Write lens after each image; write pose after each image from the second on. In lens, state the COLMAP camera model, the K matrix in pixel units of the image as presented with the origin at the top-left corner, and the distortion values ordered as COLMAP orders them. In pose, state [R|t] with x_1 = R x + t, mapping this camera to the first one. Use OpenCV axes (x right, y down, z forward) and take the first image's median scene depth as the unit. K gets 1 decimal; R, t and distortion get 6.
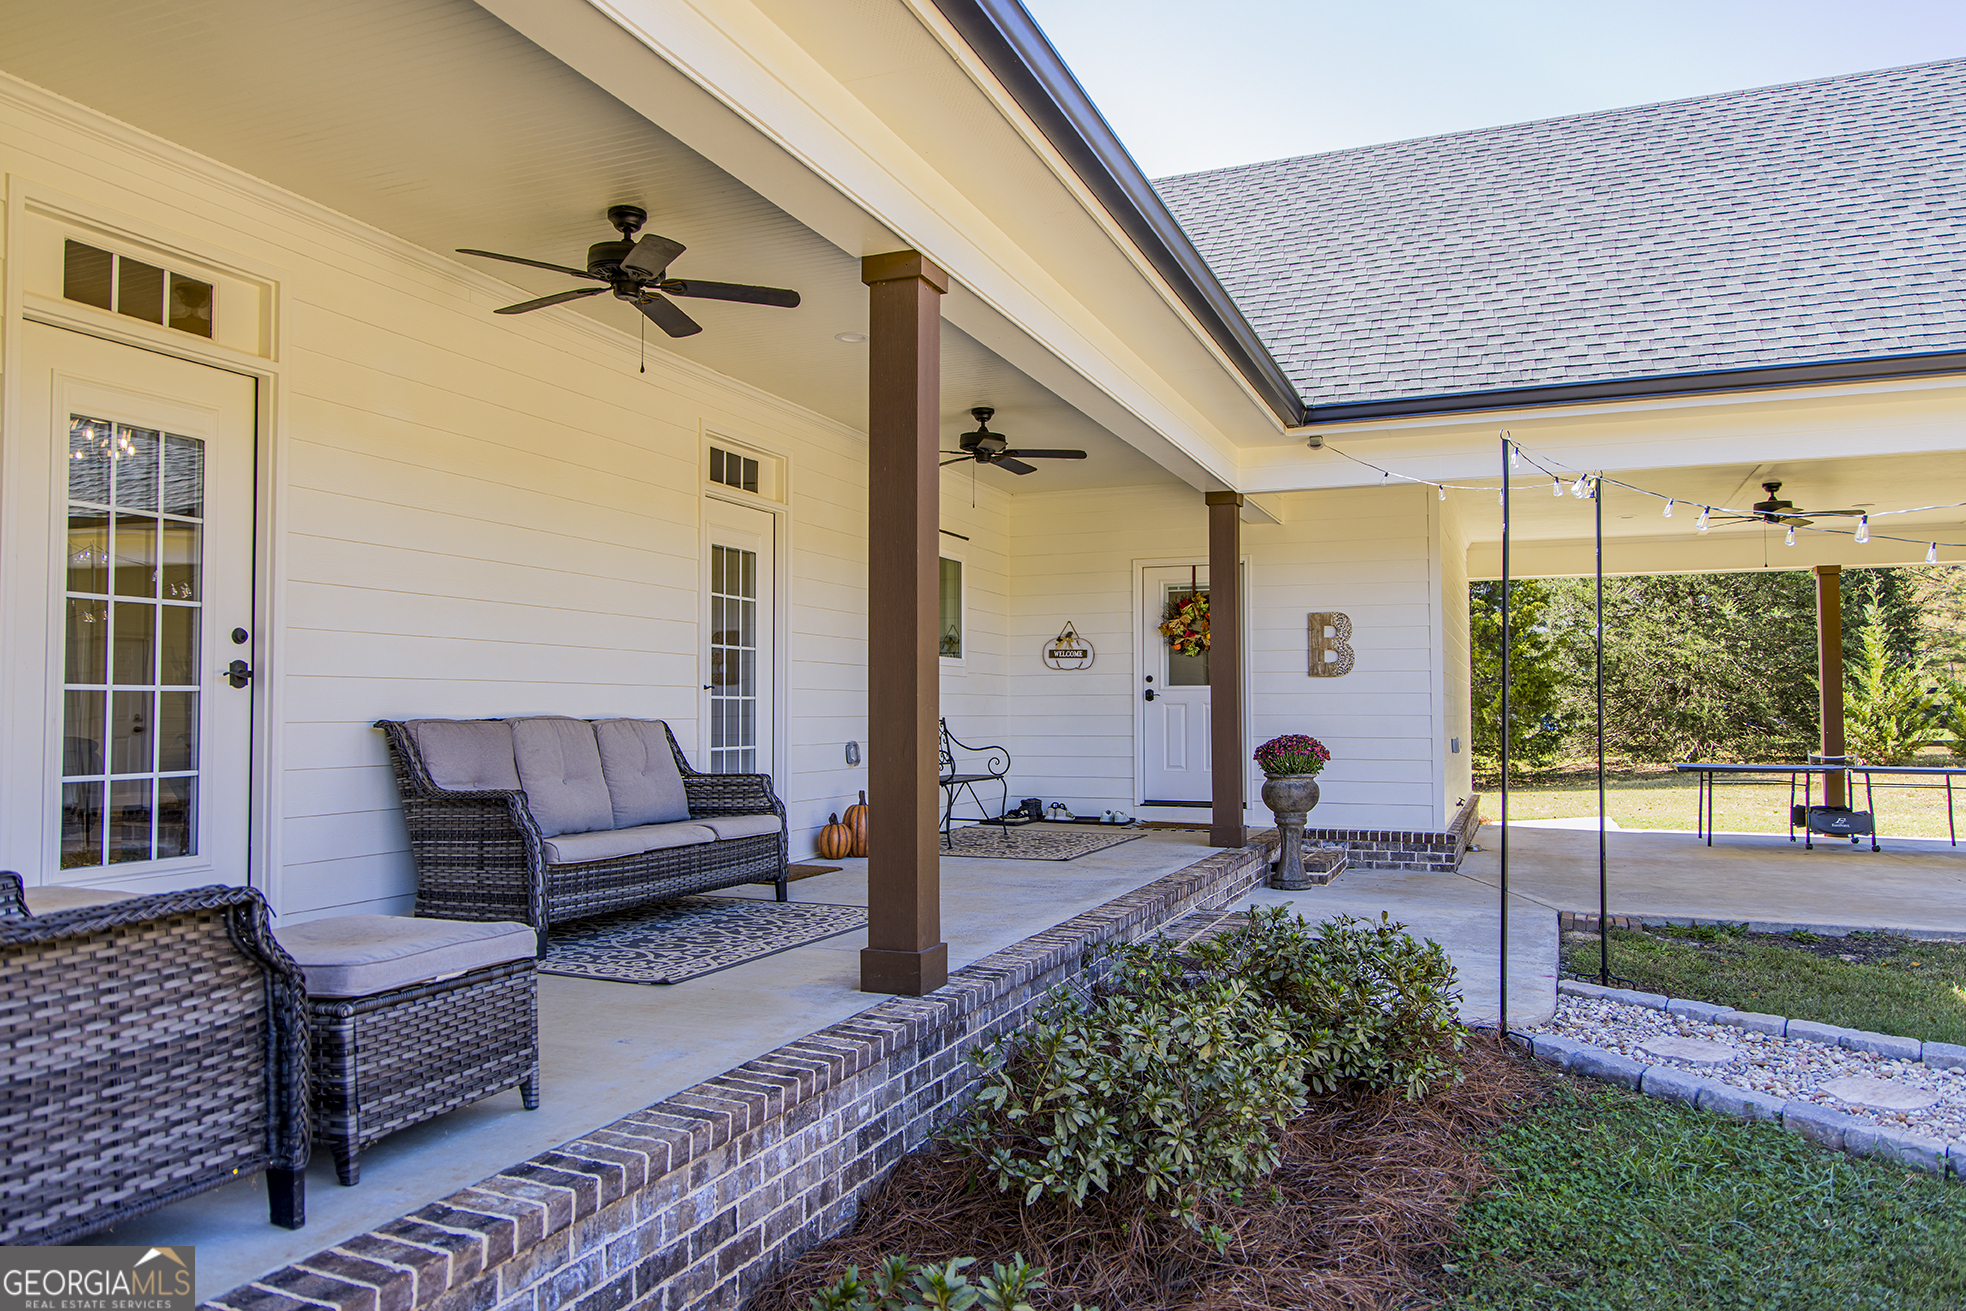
lens RADIAL K [[1379.1, 0, 991.5], [0, 1379.1, 650.0], [0, 0, 1]] dist [-0.002248, 0.003494]
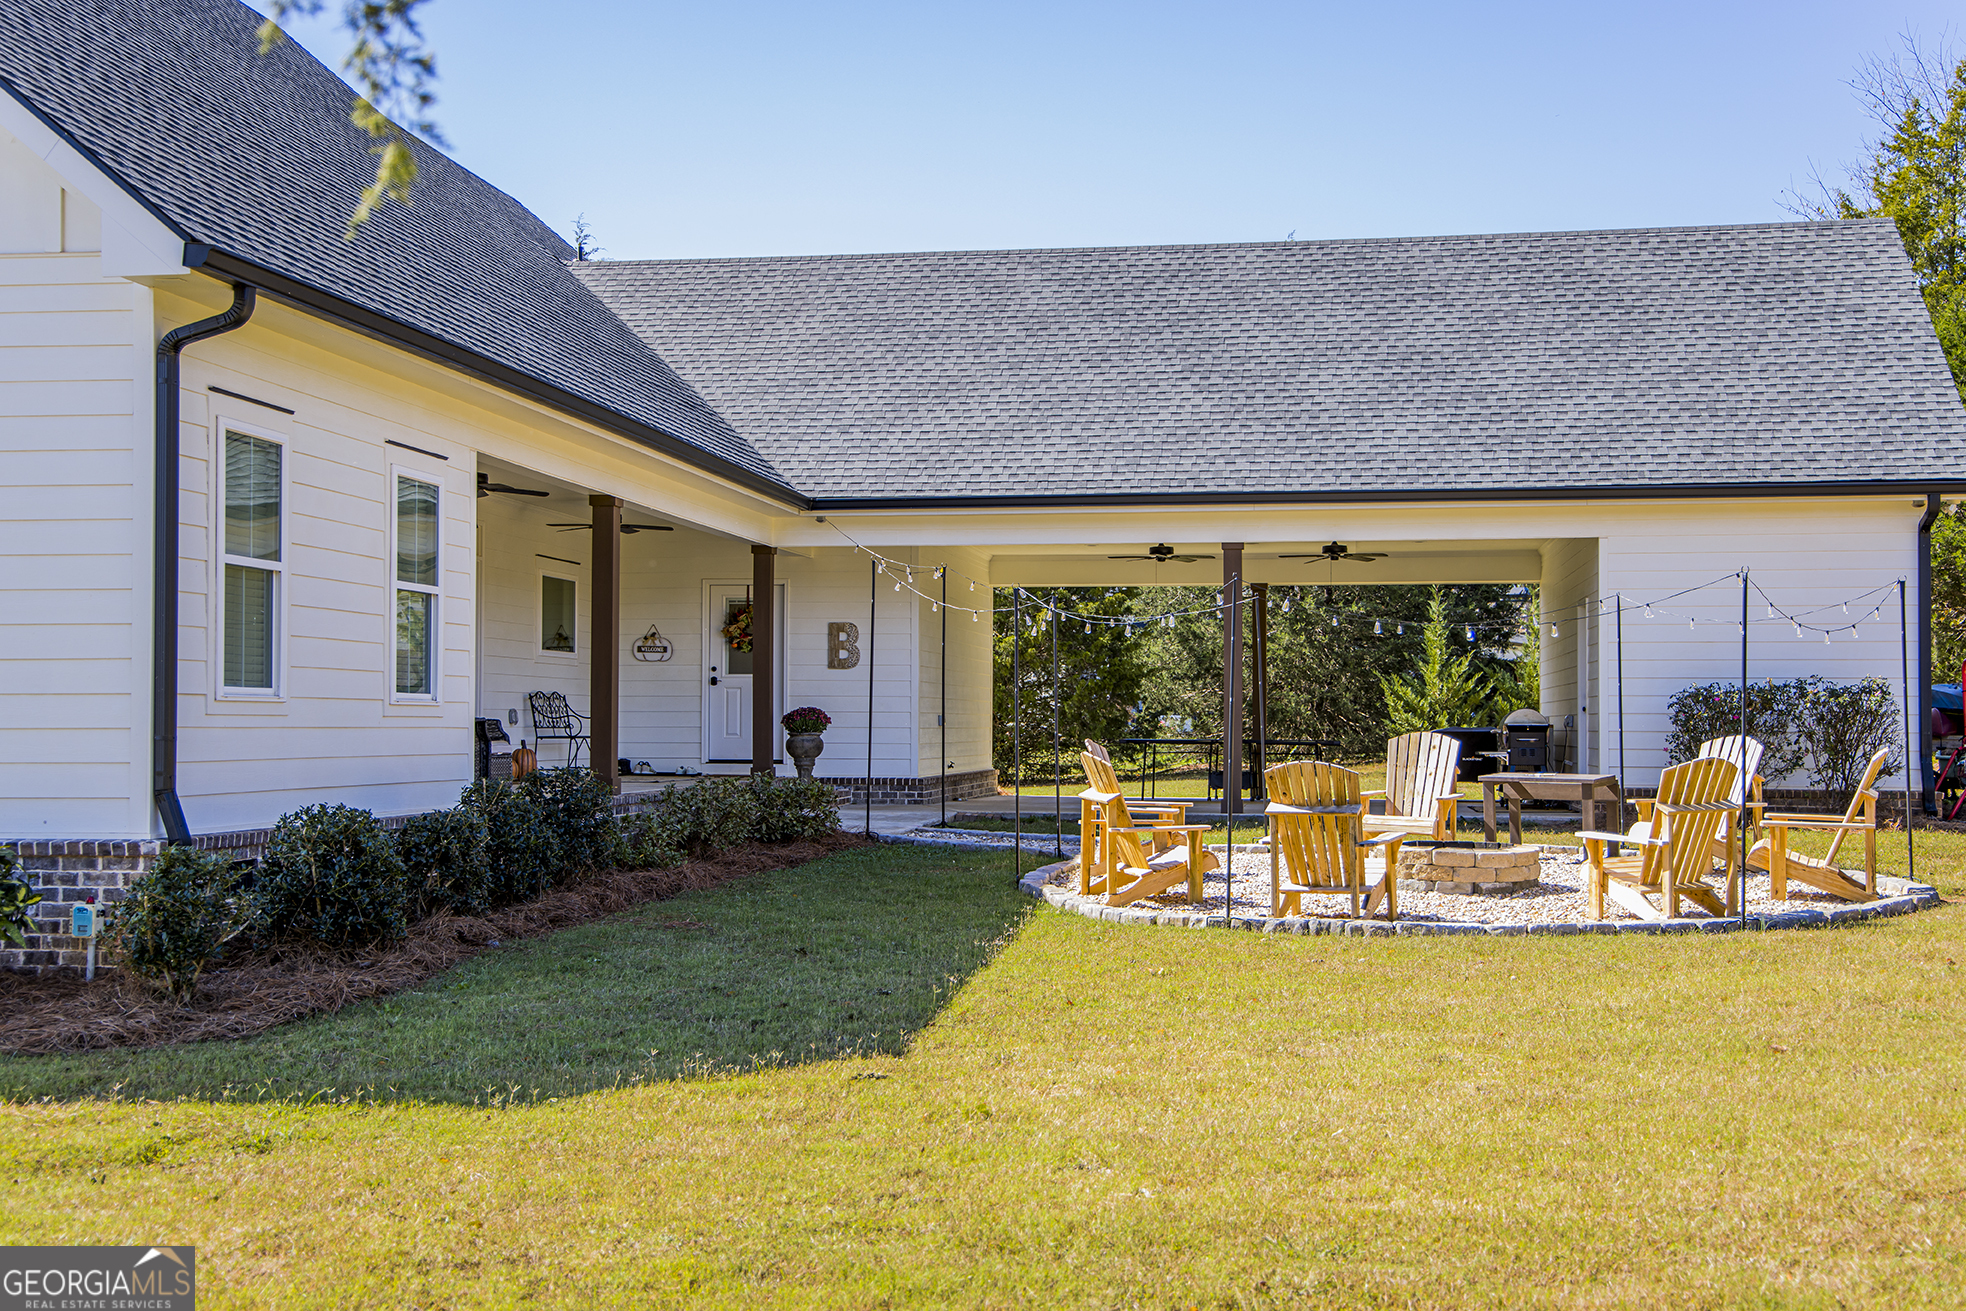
lens RADIAL K [[2324.4, 0, 983.0], [0, 2324.4, 655.5], [0, 0, 1]] dist [0.013036, 0.001883]
pose [[0.975590, 0.011047, 0.219320, -0.131991], [-0.014720, 0.999777, 0.015123, -0.031458], [-0.219104, -0.017982, 0.975536, -1.320640]]
